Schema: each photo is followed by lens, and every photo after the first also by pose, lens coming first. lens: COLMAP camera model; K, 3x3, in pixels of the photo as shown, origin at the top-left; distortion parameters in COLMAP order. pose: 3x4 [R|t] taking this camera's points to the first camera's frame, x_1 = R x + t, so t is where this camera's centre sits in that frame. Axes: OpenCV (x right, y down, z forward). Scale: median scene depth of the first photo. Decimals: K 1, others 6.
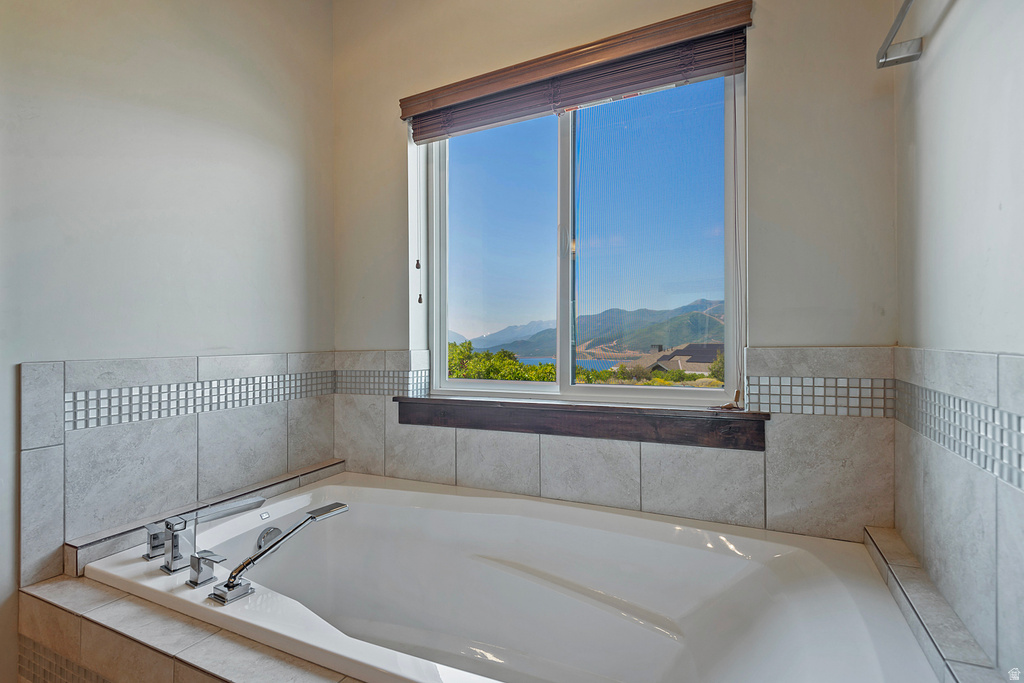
lens RADIAL K [[480.3, 0, 511.1], [0, 480.3, 336.0], [0, 0, 1]] dist [0.020758, -0.002866]
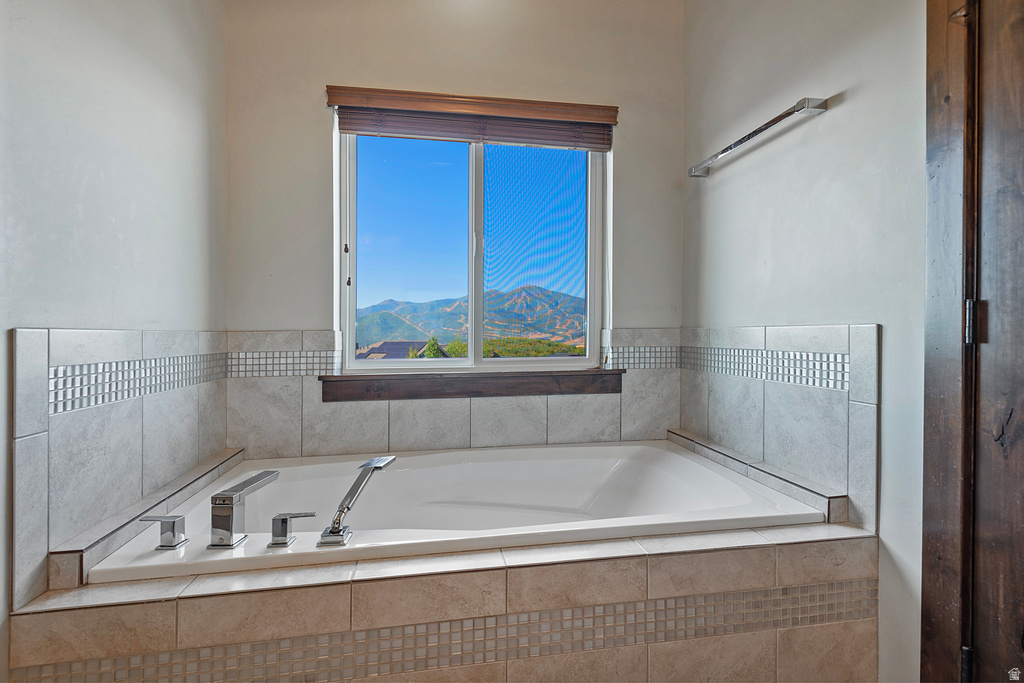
lens RADIAL K [[480.3, 0, 507.9], [0, 480.3, 339.0], [0, 0, 1]] dist [0.020758, -0.002866]
pose [[0.817733, 0.005441, 0.575572, -0.651381], [-0.011049, 0.999919, 0.006244, 0.047922], [-0.575492, -0.011465, 0.817727, -0.084858]]
